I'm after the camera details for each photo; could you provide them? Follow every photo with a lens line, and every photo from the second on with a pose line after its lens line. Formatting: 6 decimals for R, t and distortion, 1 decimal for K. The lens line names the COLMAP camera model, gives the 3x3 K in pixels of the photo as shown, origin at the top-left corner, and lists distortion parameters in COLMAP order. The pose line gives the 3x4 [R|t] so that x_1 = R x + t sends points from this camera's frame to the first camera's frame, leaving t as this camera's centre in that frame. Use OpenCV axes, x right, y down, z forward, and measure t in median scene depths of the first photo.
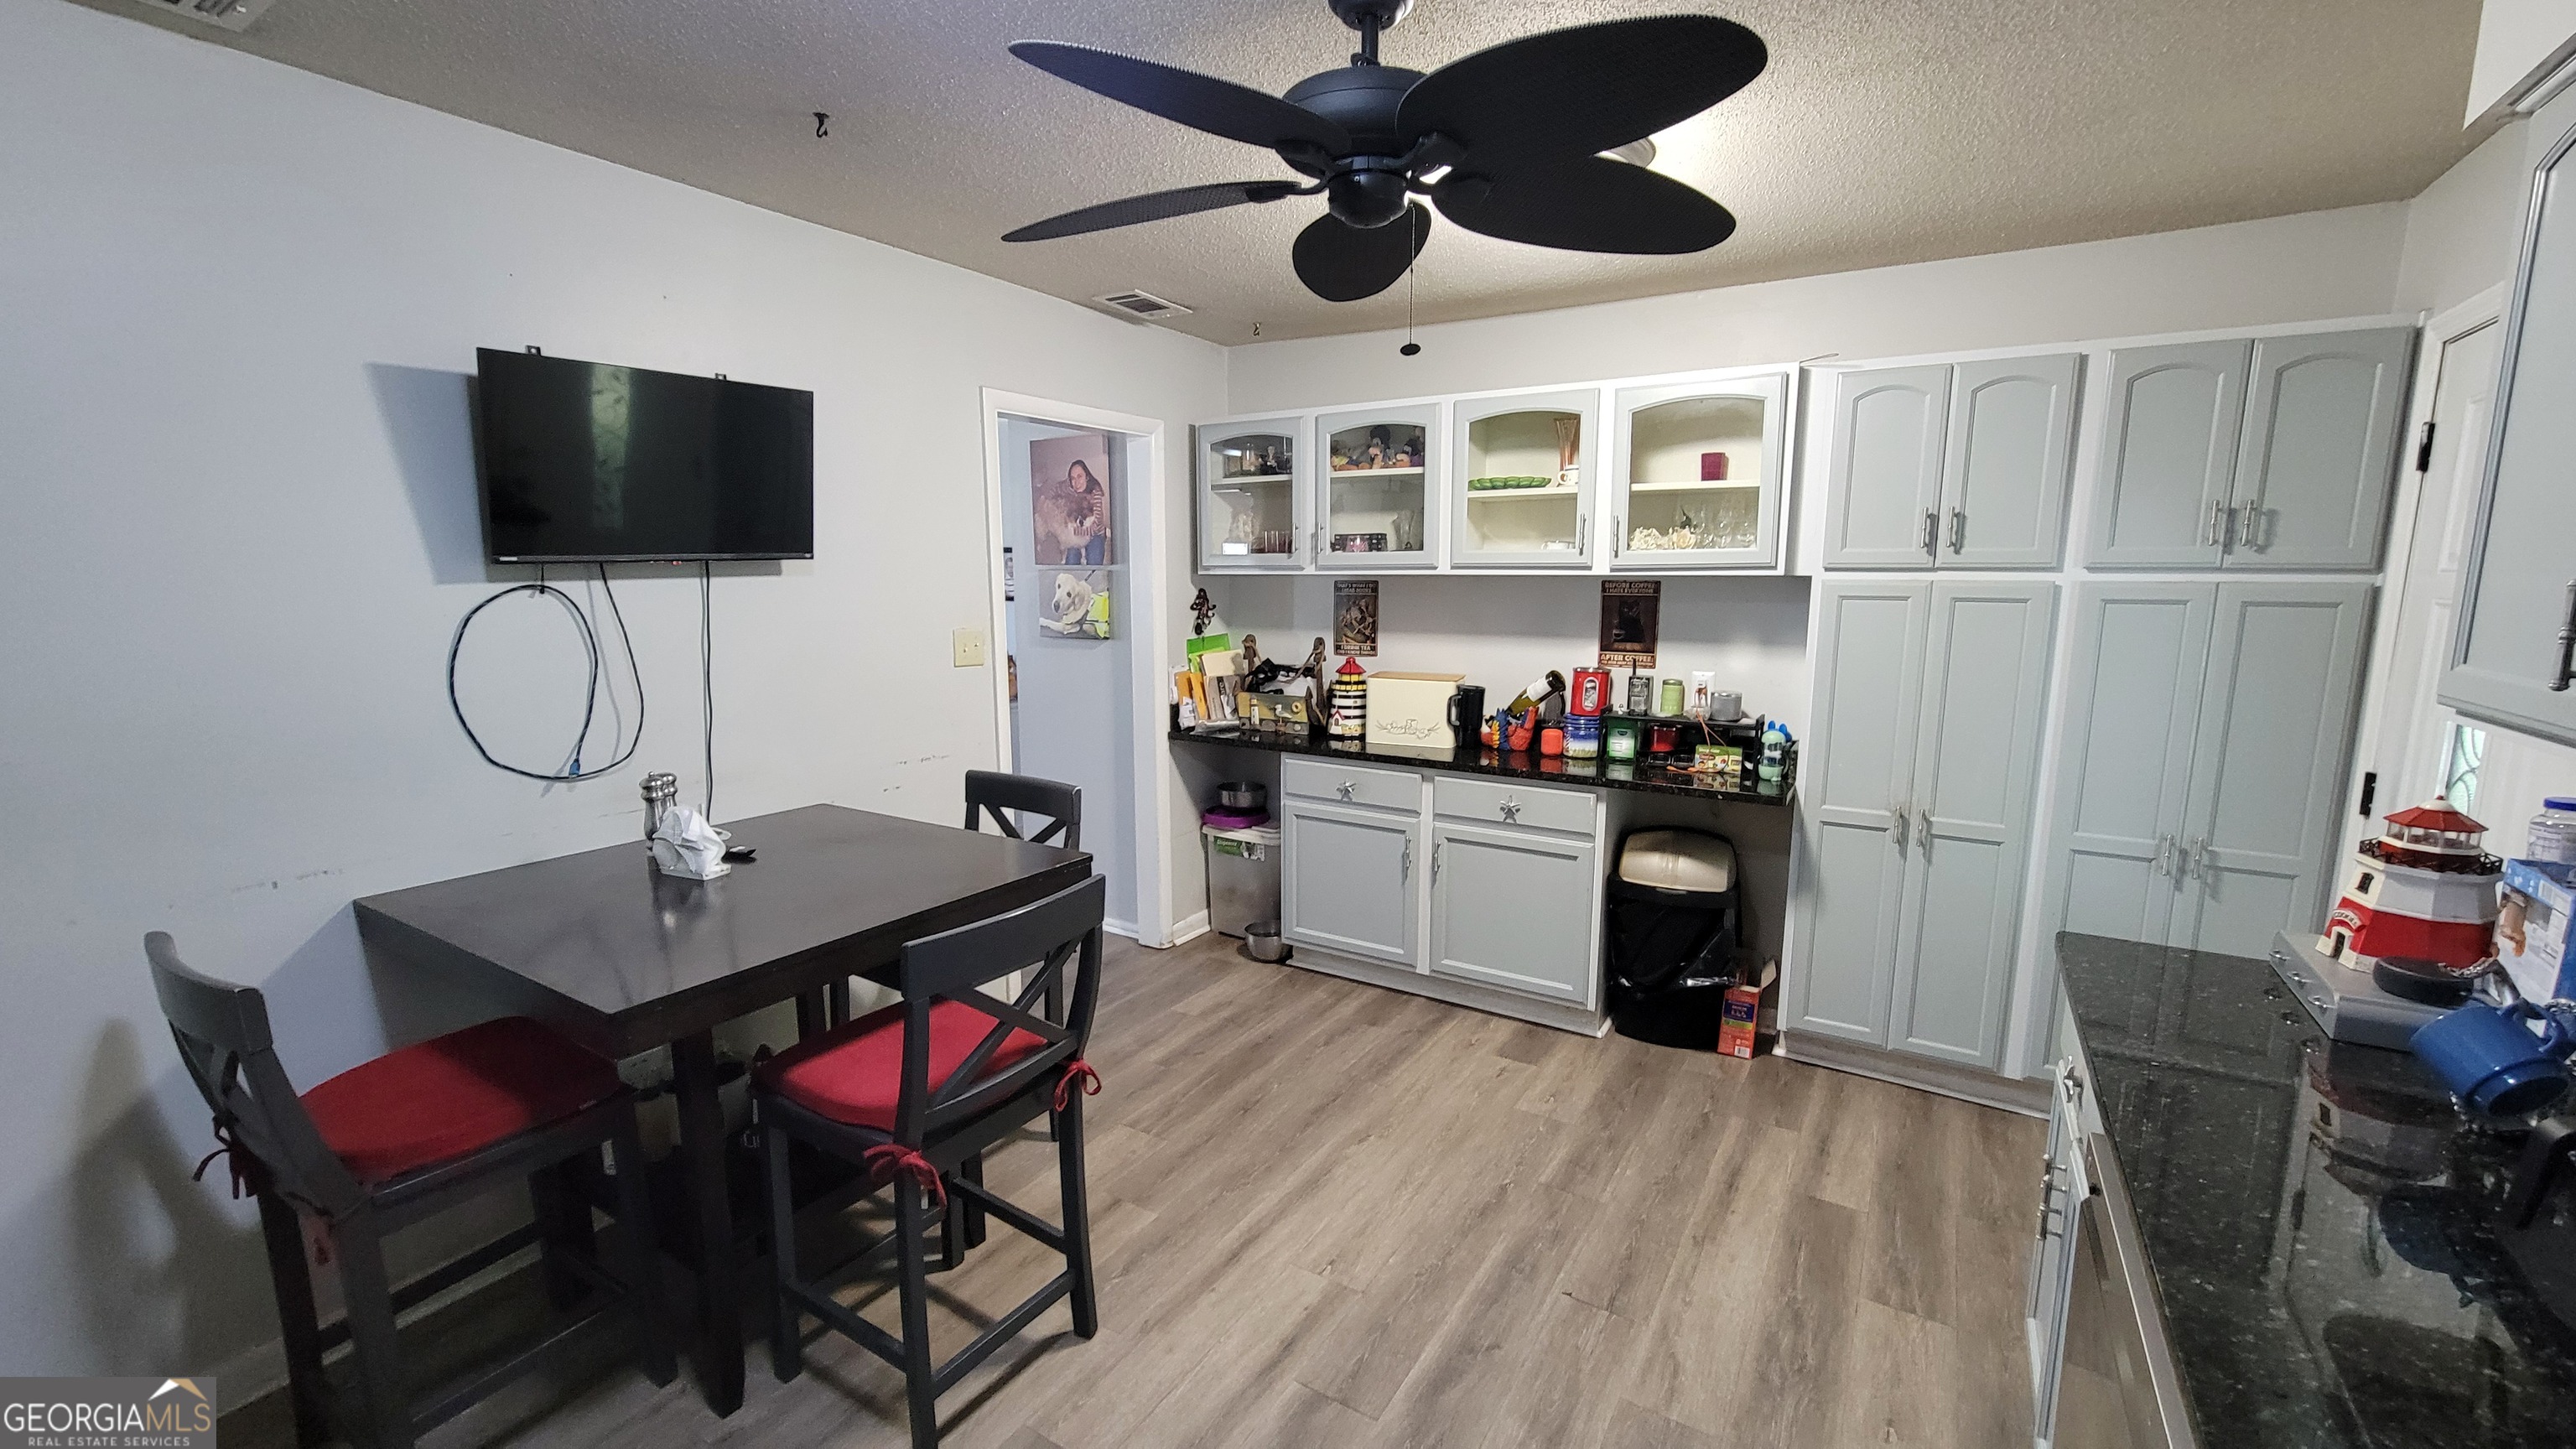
lens RADIAL K [[1047.7, 0, 1296.3], [0, 1047.7, 741.7], [0, 0, 1]] dist [0.002801, -0.000515]
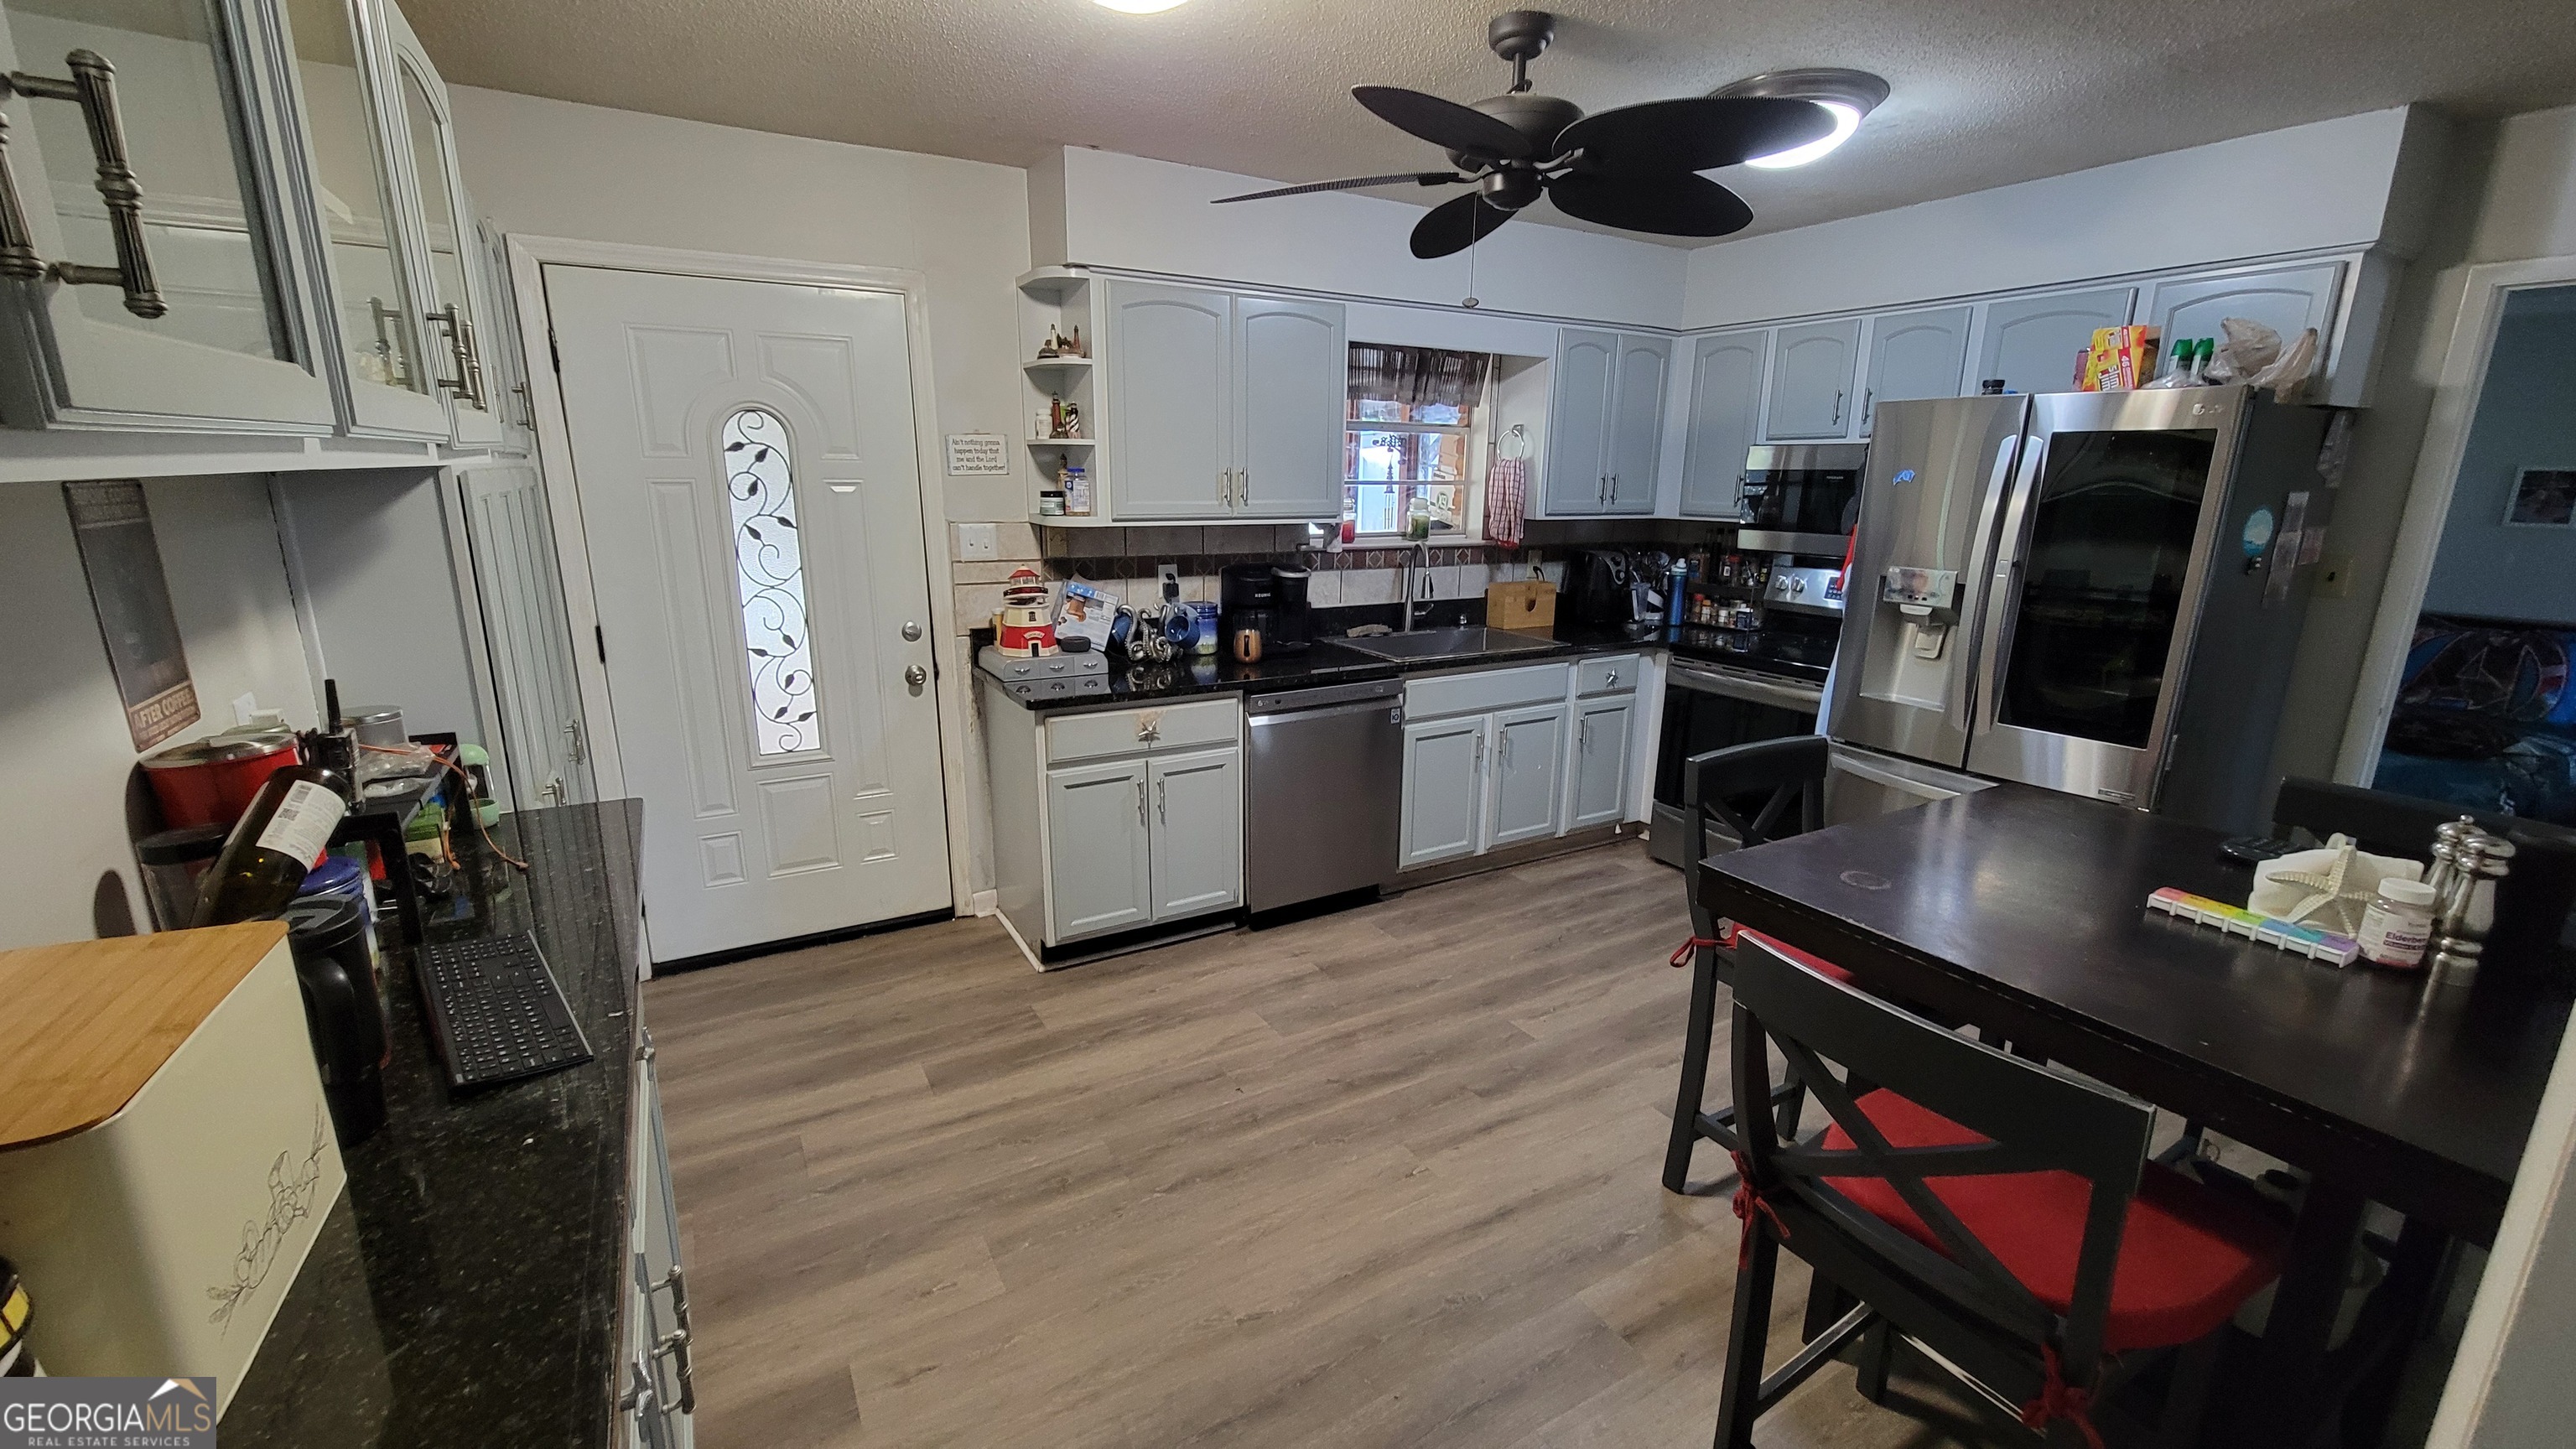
lens RADIAL K [[1047.7, 0, 1297.4], [0, 1047.7, 739.7], [0, 0, 1]] dist [0.002801, -0.000515]
pose [[-0.882590, -0.130584, 0.451645, -0.176536], [0.063015, 0.919127, 0.388888, -0.183940], [-0.465902, 0.371689, -0.802984, 1.116615]]
